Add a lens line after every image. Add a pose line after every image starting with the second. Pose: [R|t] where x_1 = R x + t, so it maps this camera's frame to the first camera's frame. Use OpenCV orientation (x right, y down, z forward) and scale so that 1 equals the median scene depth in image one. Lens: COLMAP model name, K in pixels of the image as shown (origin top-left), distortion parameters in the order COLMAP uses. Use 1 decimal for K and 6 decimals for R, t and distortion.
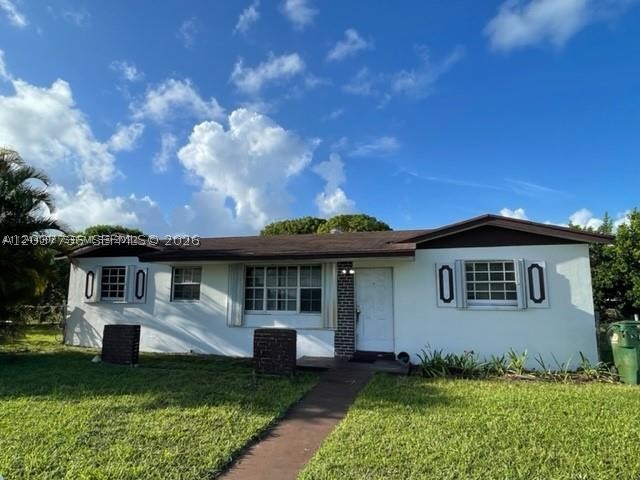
lens RADIAL K [[380.7, 0, 320.0], [0, 380.7, 240.0], [0, 0, 1]] dist [0.003918, -0.000775]
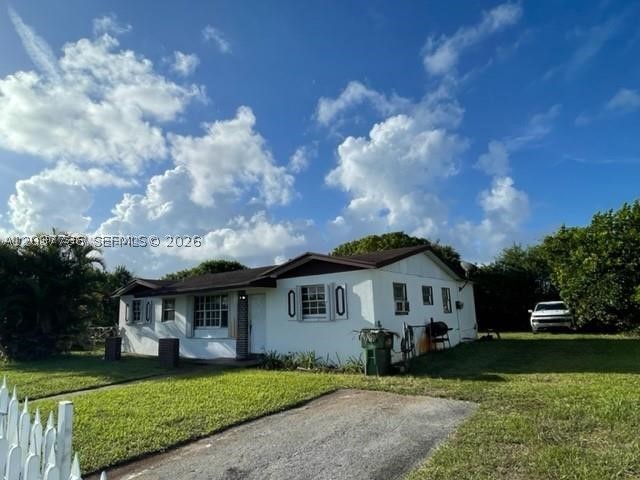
lens RADIAL K [[380.7, 0, 320.0], [0, 380.7, 240.0], [0, 0, 1]] dist [0.003918, -0.000775]
pose [[0.931416, -0.105100, -0.348451, 0.862409], [0.091389, 0.994262, -0.055605, -0.025931], [0.352295, 0.019947, 0.935676, -0.239626]]
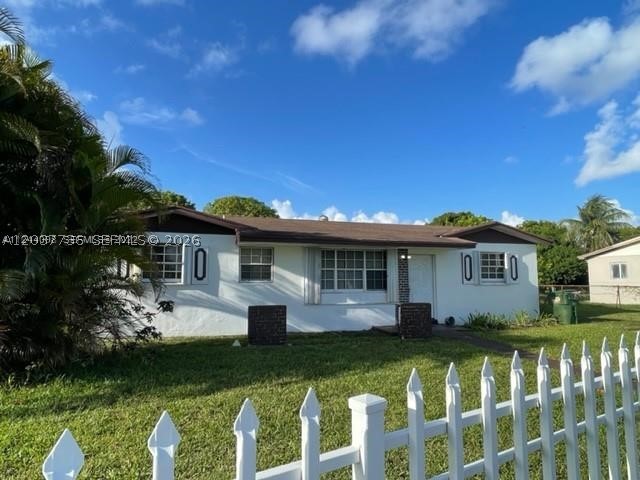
lens RADIAL K [[380.7, 0, 320.0], [0, 380.7, 240.0], [0, 0, 1]] dist [0.003918, -0.000775]
pose [[0.843644, 0.049991, 0.534571, -0.834735], [-0.074300, 0.996946, 0.024027, 0.017644], [-0.531737, -0.059989, 0.844782, 0.089680]]
